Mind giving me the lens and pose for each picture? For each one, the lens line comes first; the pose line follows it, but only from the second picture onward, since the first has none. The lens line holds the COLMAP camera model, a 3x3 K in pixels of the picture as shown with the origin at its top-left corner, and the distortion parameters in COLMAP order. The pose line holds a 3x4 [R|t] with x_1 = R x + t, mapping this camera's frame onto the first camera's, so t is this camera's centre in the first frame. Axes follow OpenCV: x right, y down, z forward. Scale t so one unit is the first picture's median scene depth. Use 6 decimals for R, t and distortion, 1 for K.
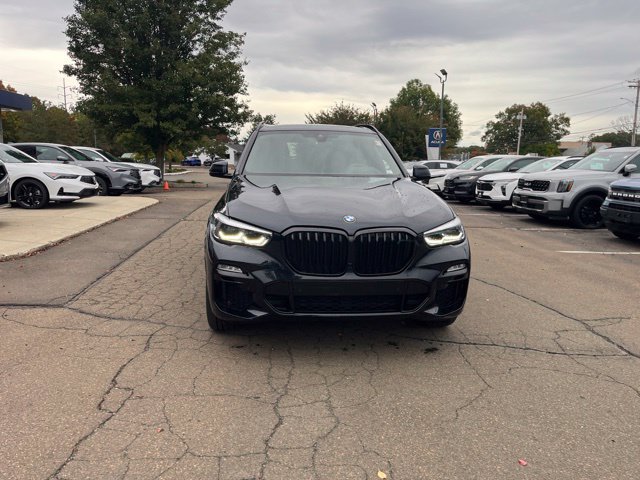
lens RADIAL K [[482.4, 0, 318.4], [0, 482.4, 238.7], [0, 0, 1]] dist [0.077450, -0.098040]
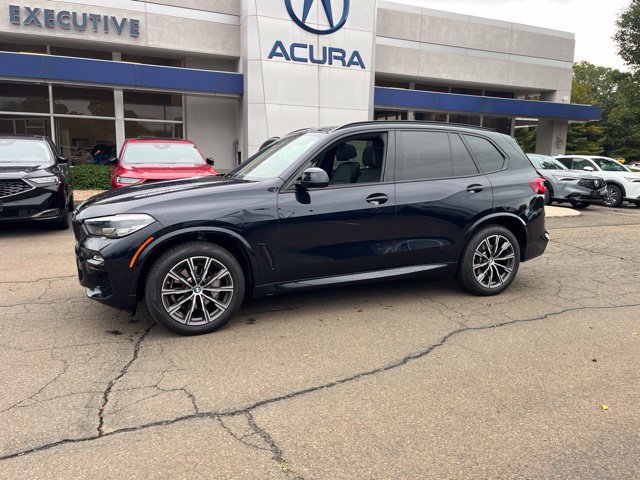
lens RADIAL K [[482.4, 0, 319.2], [0, 482.4, 236.1], [0, 0, 1]] dist [0.077450, -0.098040]
pose [[0.313232, 0.138024, -0.939593, 0.467741], [-0.164228, 0.982349, 0.089557, -0.053497], [0.935369, 0.126255, 0.330371, 0.353769]]
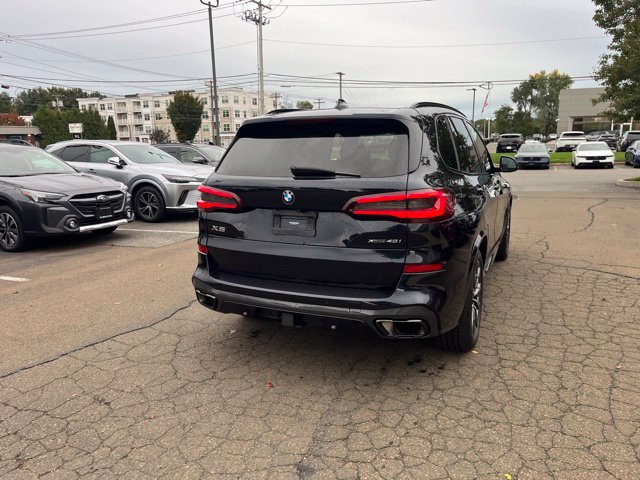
lens RADIAL K [[482.4, 0, 318.4], [0, 482.4, 244.8], [0, 0, 1]] dist [0.077450, -0.098040]
pose [[-0.860190, -0.108026, 0.498402, -0.181031], [0.083392, 0.934357, 0.346443, -0.174803], [-0.503110, 0.339569, -0.794716, 0.966842]]
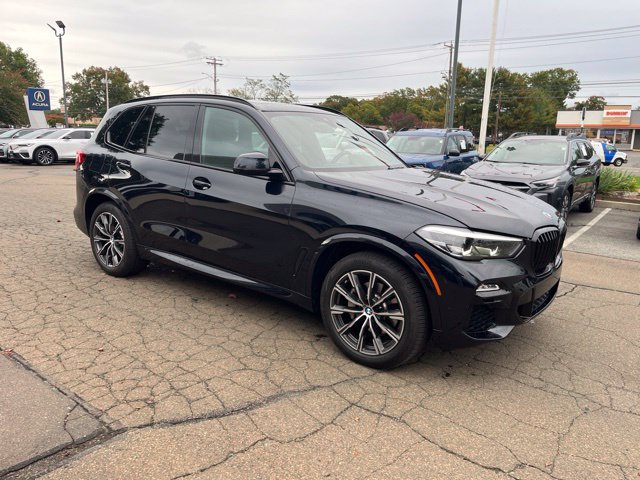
lens RADIAL K [[482.4, 0, 328.2], [0, 482.4, 237.7], [0, 0, 1]] dist [0.077450, -0.098040]
pose [[0.675438, -0.148379, 0.722335, -0.303925], [0.100749, 0.988930, 0.108934, -0.046022], [-0.730502, -0.000804, 0.682910, 0.190045]]
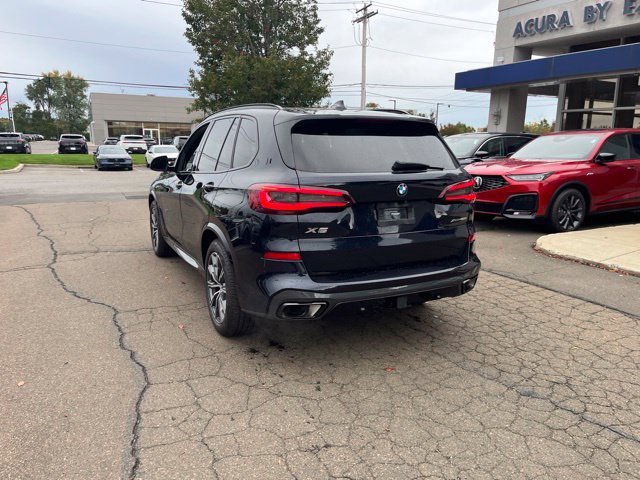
lens RADIAL K [[482.4, 0, 317.9], [0, 482.4, 245.1], [0, 0, 1]] dist [0.077450, -0.098040]
pose [[-0.933436, 0.047592, -0.355573, 0.131174], [-0.083088, 0.935529, 0.343338, -0.173133], [0.348990, 0.350028, -0.869302, 1.003280]]
